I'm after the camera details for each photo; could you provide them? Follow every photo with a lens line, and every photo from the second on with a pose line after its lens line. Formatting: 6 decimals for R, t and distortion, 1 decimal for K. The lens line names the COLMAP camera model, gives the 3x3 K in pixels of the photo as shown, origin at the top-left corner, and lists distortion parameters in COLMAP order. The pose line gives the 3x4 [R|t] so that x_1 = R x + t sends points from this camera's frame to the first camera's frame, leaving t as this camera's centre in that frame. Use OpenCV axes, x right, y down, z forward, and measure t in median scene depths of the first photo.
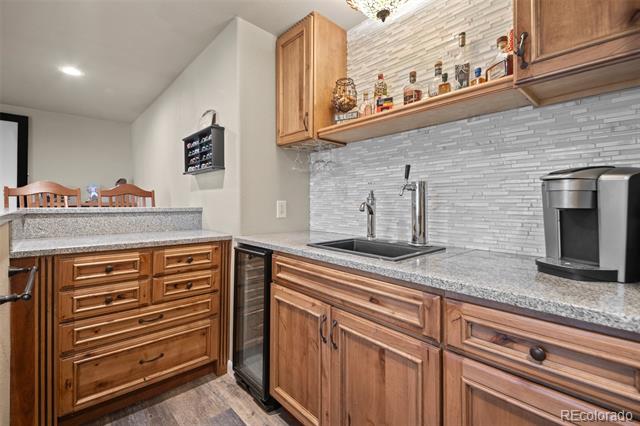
lens RADIAL K [[288.7, 0, 323.2], [0, 288.7, 200.2], [0, 0, 1]] dist [-0.002376, -0.001656]
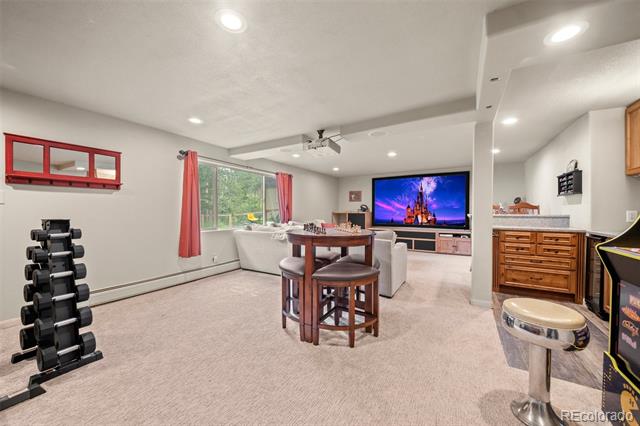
lens RADIAL K [[255.0, 0, 319.1], [0, 255.0, 214.1], [0, 0, 1]] dist [-0.000041, -0.000413]
pose [[0.312309, 0.008366, -0.949944, 0.677884], [0.005078, 0.999932, 0.010475, -0.003253], [0.949967, -0.008095, 0.312245, -1.092306]]
